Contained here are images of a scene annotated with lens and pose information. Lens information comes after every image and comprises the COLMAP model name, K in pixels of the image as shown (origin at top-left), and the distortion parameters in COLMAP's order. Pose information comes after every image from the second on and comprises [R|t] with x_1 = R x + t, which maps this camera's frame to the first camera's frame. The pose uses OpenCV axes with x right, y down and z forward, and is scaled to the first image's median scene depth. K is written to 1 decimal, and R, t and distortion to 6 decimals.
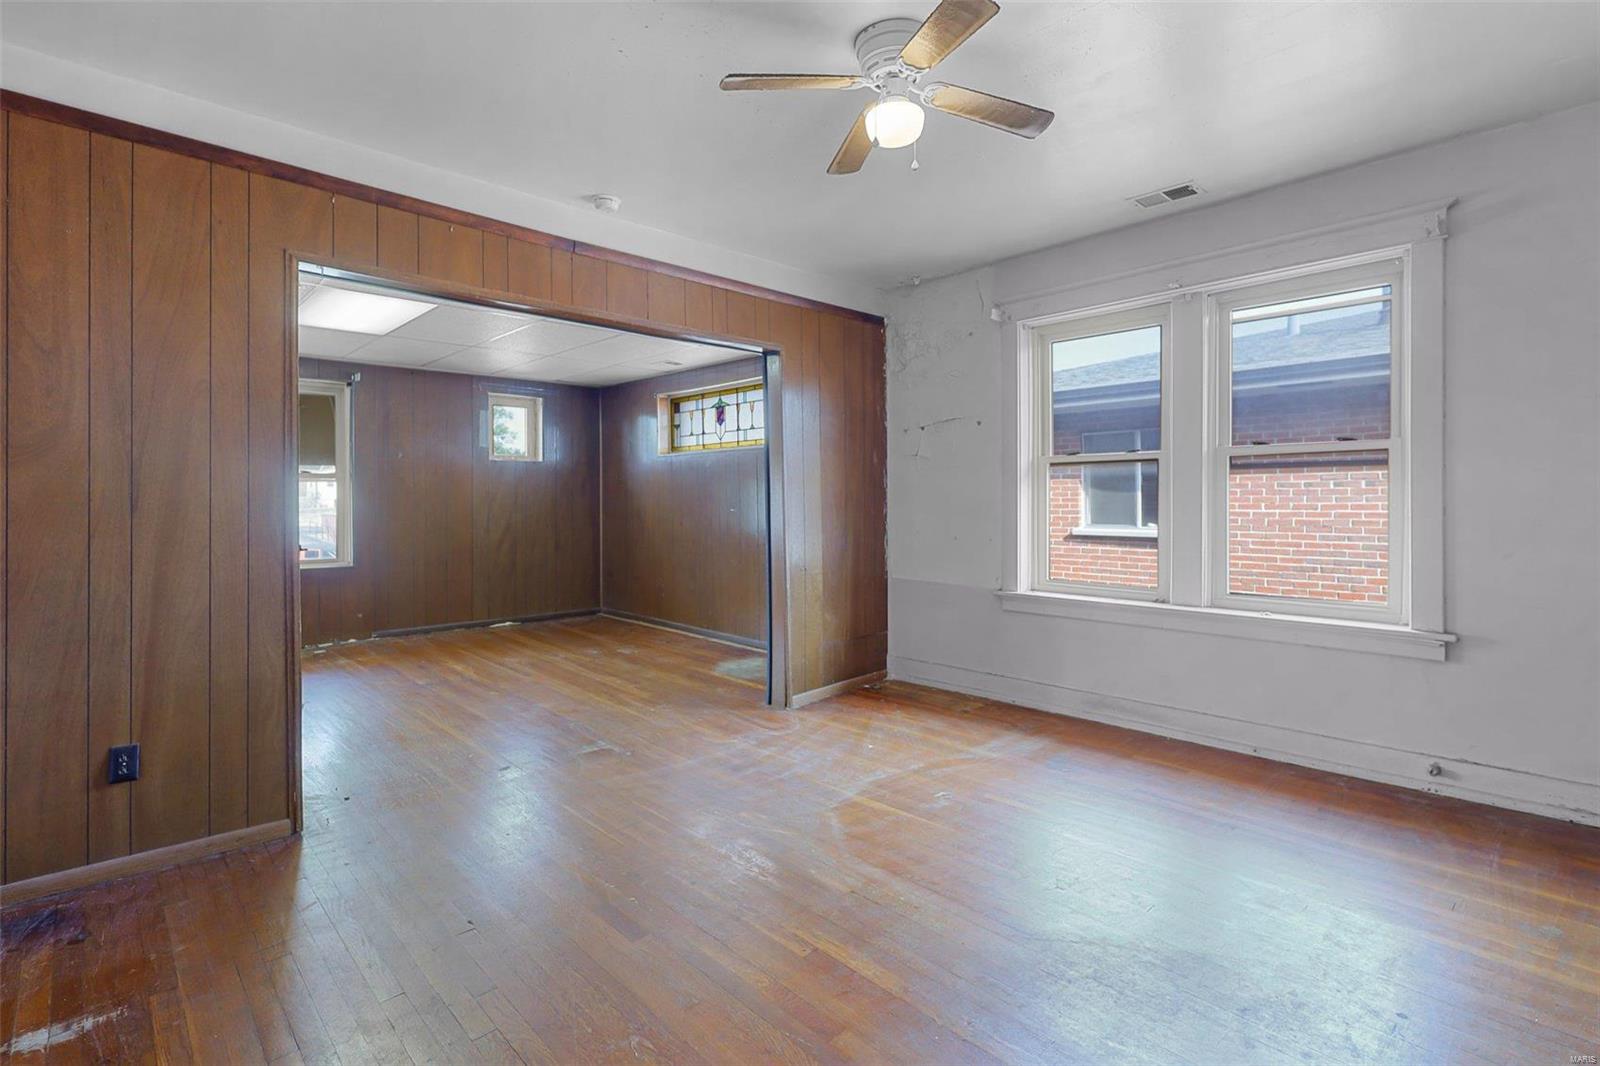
lens RADIAL K [[744.1, 0, 791.6], [0, 744.1, 499.8], [0, 0, 1]] dist [0.001685, 0.000025]
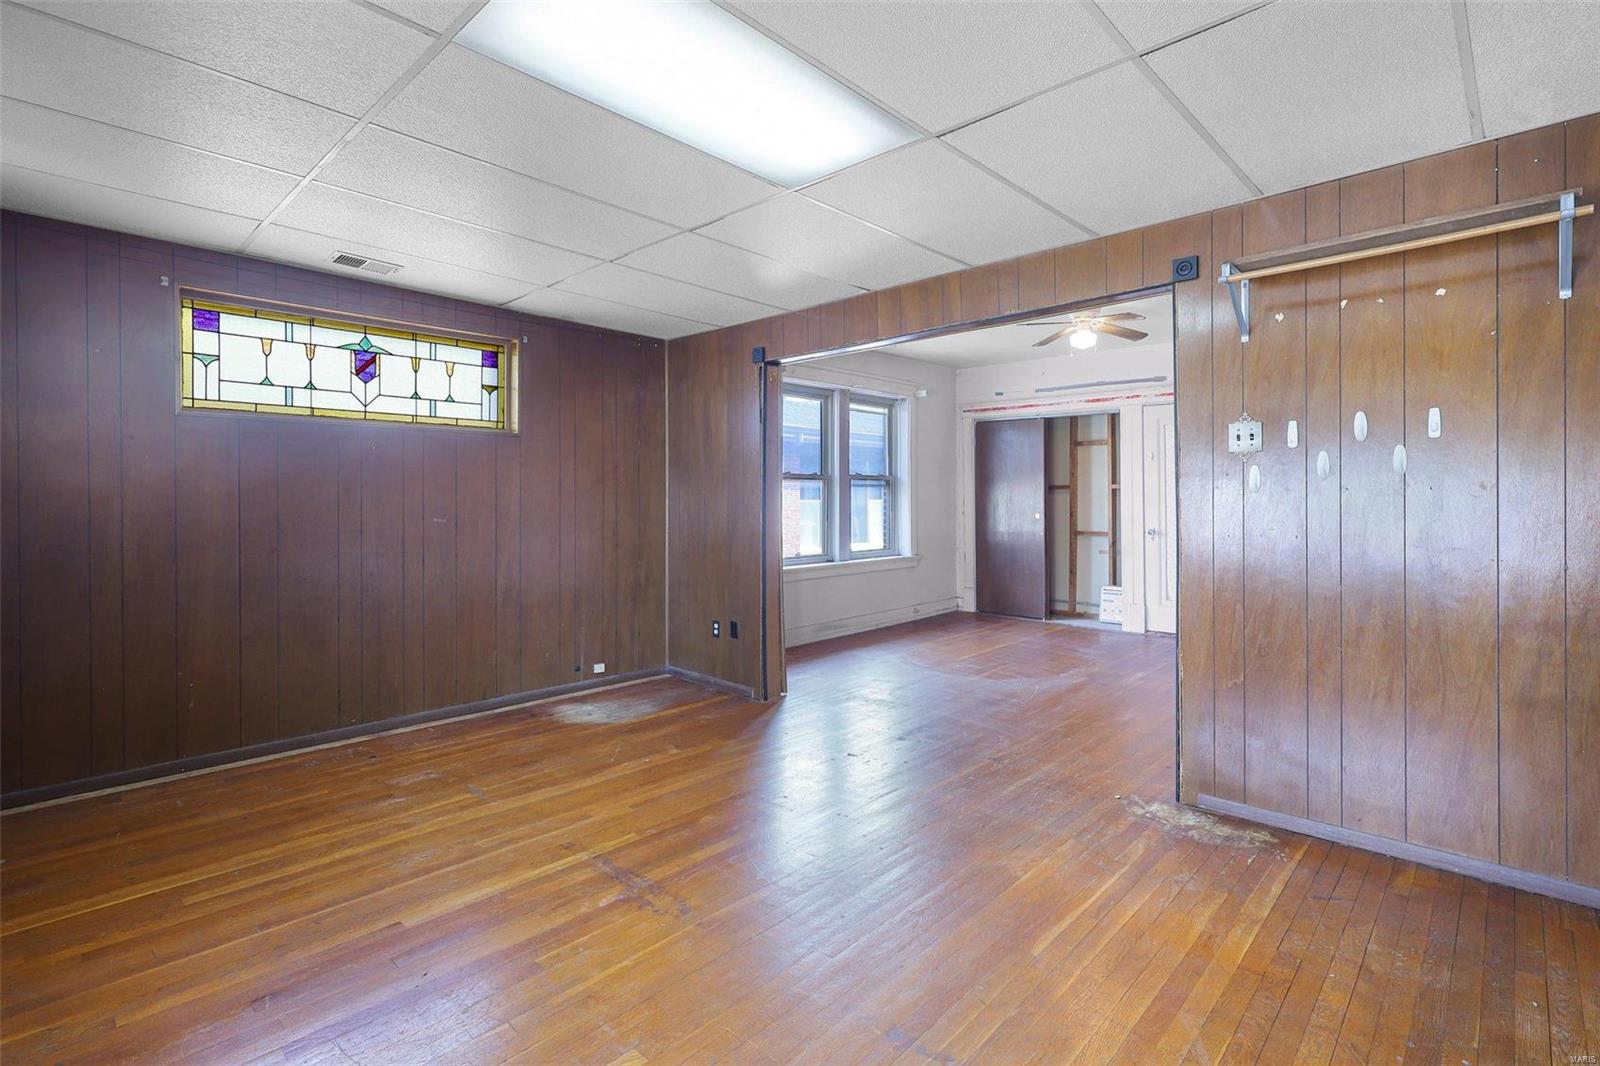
lens RADIAL K [[744.1, 0, 802.6], [0, 744.1, 518.0], [0, 0, 1]] dist [0.001685, 0.000025]
pose [[-0.045584, -0.015606, 0.998839, -0.730808], [0.005346, 0.999860, 0.015866, 0.003723], [-0.998946, 0.006063, -0.045494, 0.674359]]
